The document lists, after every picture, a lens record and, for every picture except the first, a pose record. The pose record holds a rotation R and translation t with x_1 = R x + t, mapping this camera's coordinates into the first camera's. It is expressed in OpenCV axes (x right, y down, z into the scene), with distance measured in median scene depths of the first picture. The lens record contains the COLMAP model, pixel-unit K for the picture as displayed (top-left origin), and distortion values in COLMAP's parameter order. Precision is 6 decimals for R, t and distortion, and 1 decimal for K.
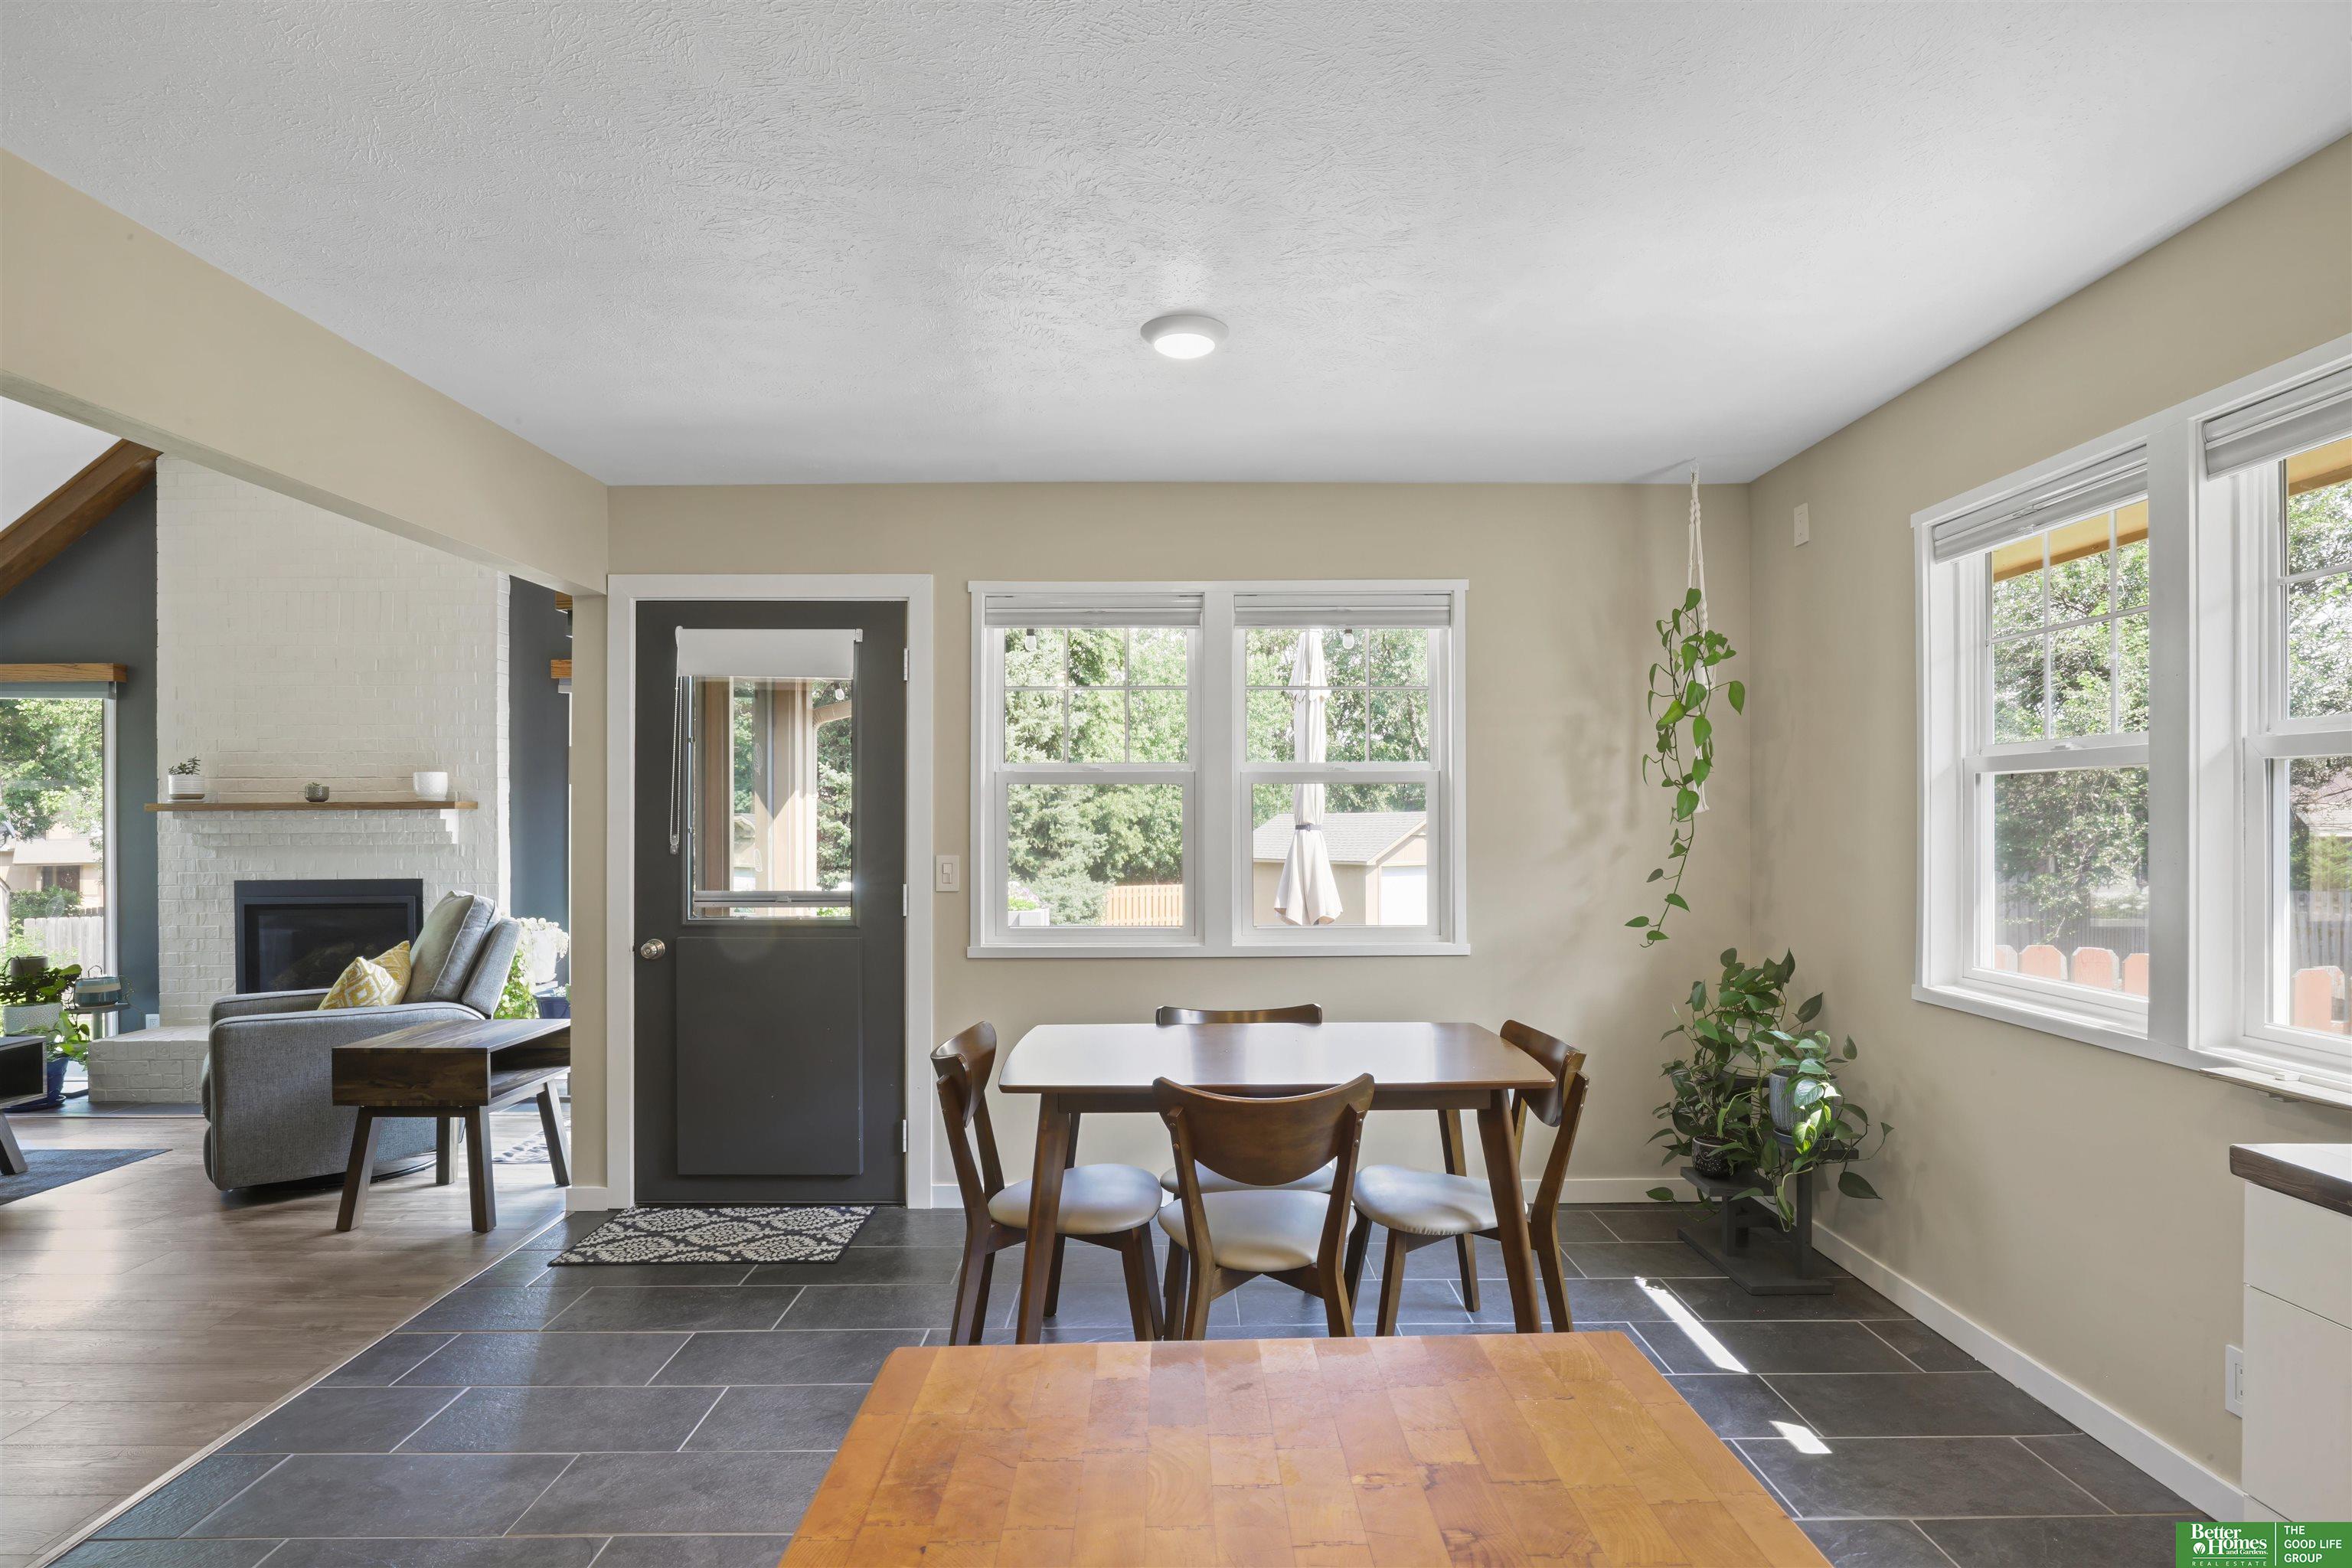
lens RADIAL K [[1191.9, 0, 1210.3], [0, 1191.9, 820.6], [0, 0, 1]] dist [-0.017711, 0.000377]
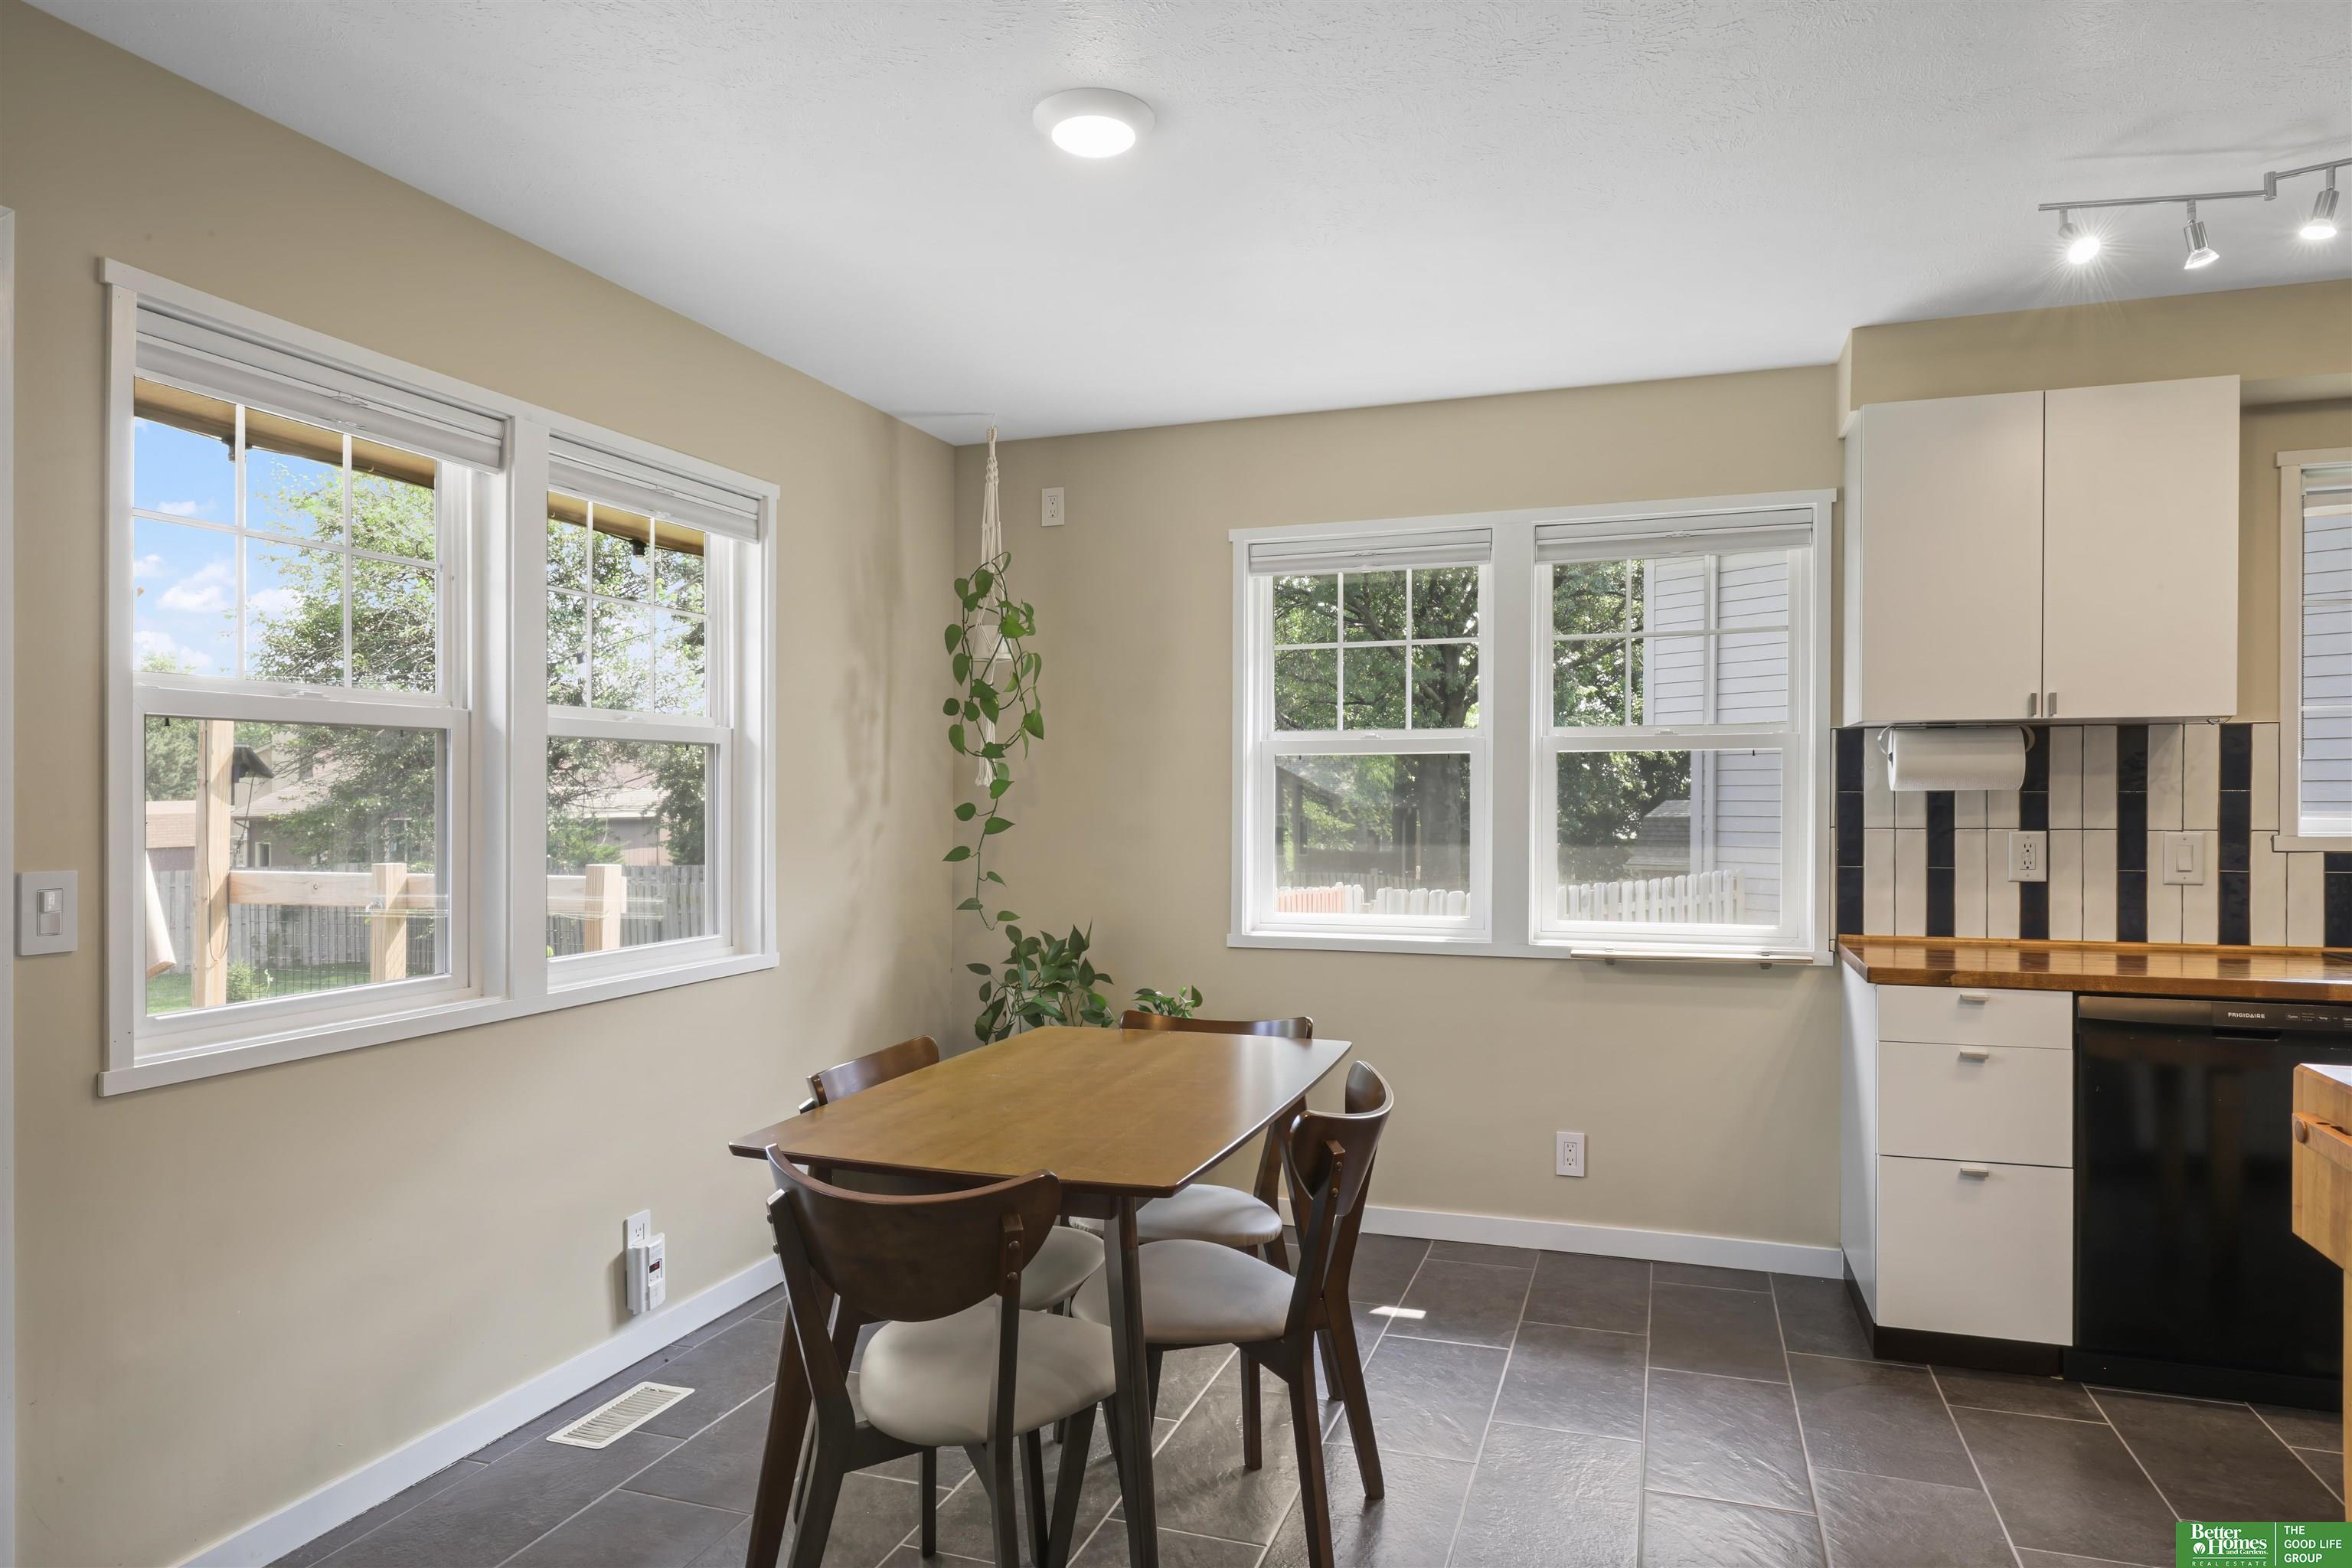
lens RADIAL K [[1389.3, 0, 1167.1], [0, 1389.3, 810.2], [0, 0, 1]] dist [-0.015718, -0.000696]
pose [[0.364176, -0.007523, 0.931300, -0.532691], [0.003889, 0.999971, 0.006557, 0.005189], [-0.931322, 0.001234, 0.364194, 0.431687]]
